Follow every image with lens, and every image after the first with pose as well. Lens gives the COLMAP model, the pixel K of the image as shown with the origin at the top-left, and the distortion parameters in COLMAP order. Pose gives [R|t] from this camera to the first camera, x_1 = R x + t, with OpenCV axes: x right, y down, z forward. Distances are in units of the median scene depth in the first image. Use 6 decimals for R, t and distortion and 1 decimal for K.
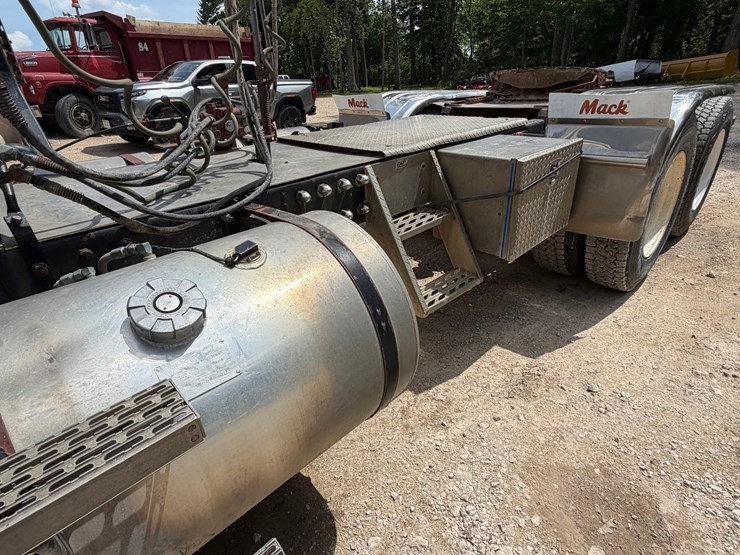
lens RADIAL K [[401.6, 0, 370.0], [0, 401.6, 277.5], [0, 0, 1]] dist [0.001945, 0.001262]
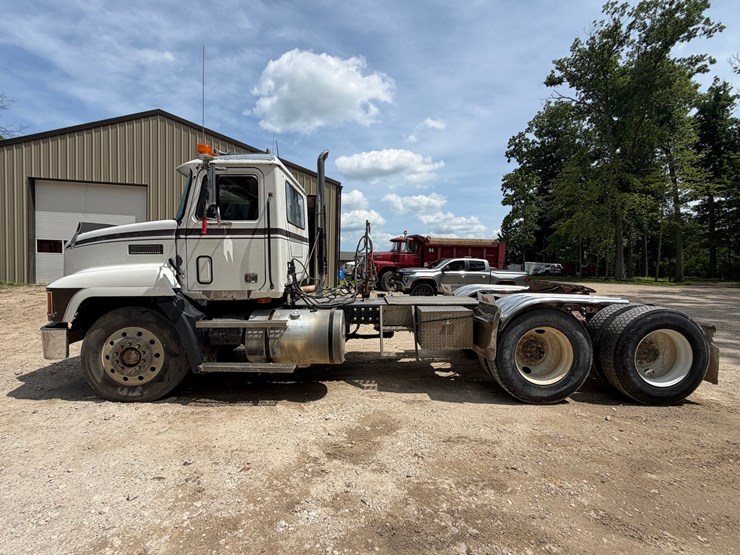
lens RADIAL K [[326.9, 0, 370.0], [0, 326.9, 277.5], [0, 0, 1]] dist [0.000472, 0.000224]
pose [[0.728388, 0.074766, -0.681073, 1.319202], [-0.341059, 0.901691, -0.265767, 0.185283], [0.594247, 0.425868, 0.682281, -0.708806]]
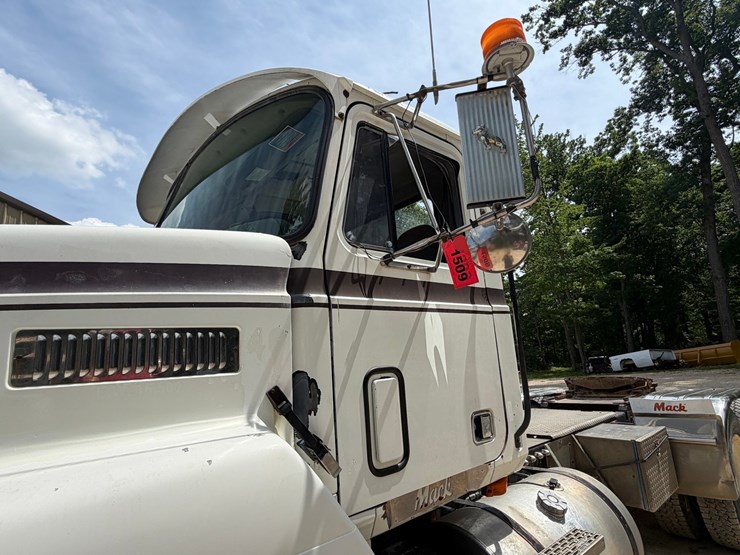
lens RADIAL K [[399.0, 0, 370.0], [0, 399.0, 277.5], [0, 0, 1]] dist [0.003983, 0.000982]
pose [[0.997510, -0.032088, -0.062808, -0.495000], [-0.014223, 0.780699, -0.624745, 0.193082], [0.069081, 0.624082, 0.778299, -0.655357]]
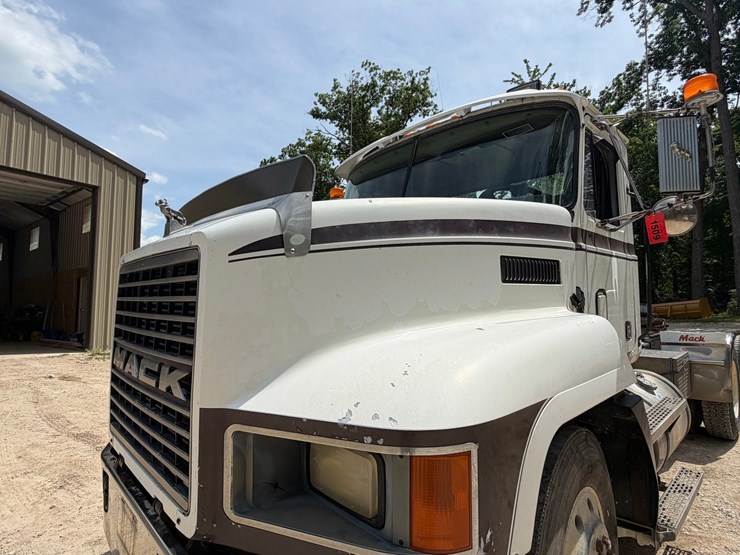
lens RADIAL K [[401.6, 0, 370.0], [0, 401.6, 277.5], [0, 0, 1]] dist [0.001945, 0.001262]
pose [[0.999507, 0.029677, -0.010241, -1.095715], [-0.030765, 0.860924, -0.507802, 0.433335], [-0.006253, 0.507867, 0.861413, -0.988293]]
